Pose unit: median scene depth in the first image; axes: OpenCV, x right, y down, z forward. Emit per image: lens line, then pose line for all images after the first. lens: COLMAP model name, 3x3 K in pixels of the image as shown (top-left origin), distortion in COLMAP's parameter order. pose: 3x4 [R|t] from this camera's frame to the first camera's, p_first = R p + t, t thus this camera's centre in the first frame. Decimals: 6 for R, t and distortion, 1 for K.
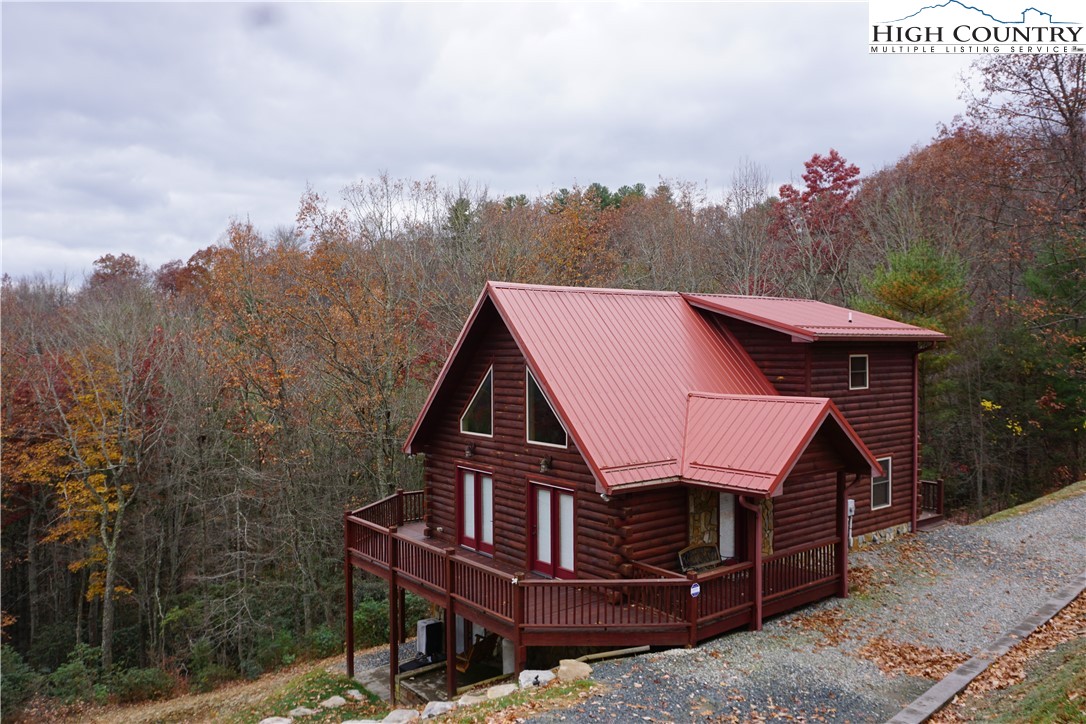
lens RADIAL K [[861.3, 0, 553.1], [0, 861.3, 360.2], [0, 0, 1]] dist [-0.024756, 0.030371]
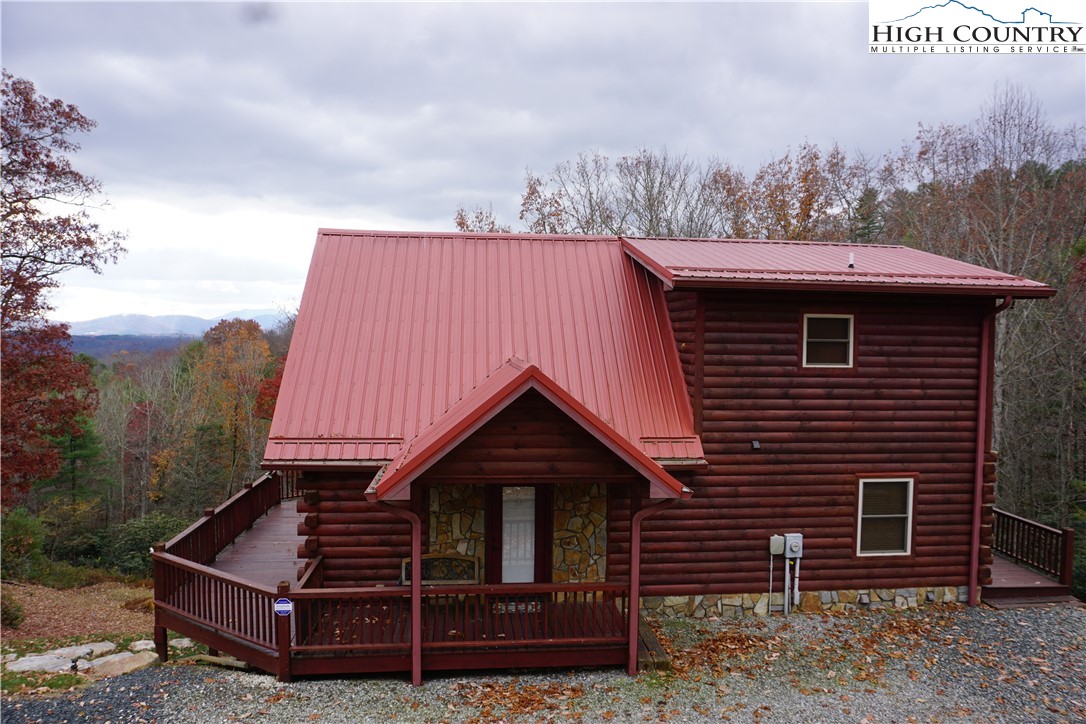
lens RADIAL K [[760.8, 0, 541.6], [0, 760.8, 363.3], [0, 0, 1]] dist [-0.053074, 0.045149]
pose [[0.828465, 0.036542, -0.558847, 0.498547], [-0.026804, 0.999313, 0.025607, 0.021832], [0.559399, -0.006235, 0.828875, 0.406392]]
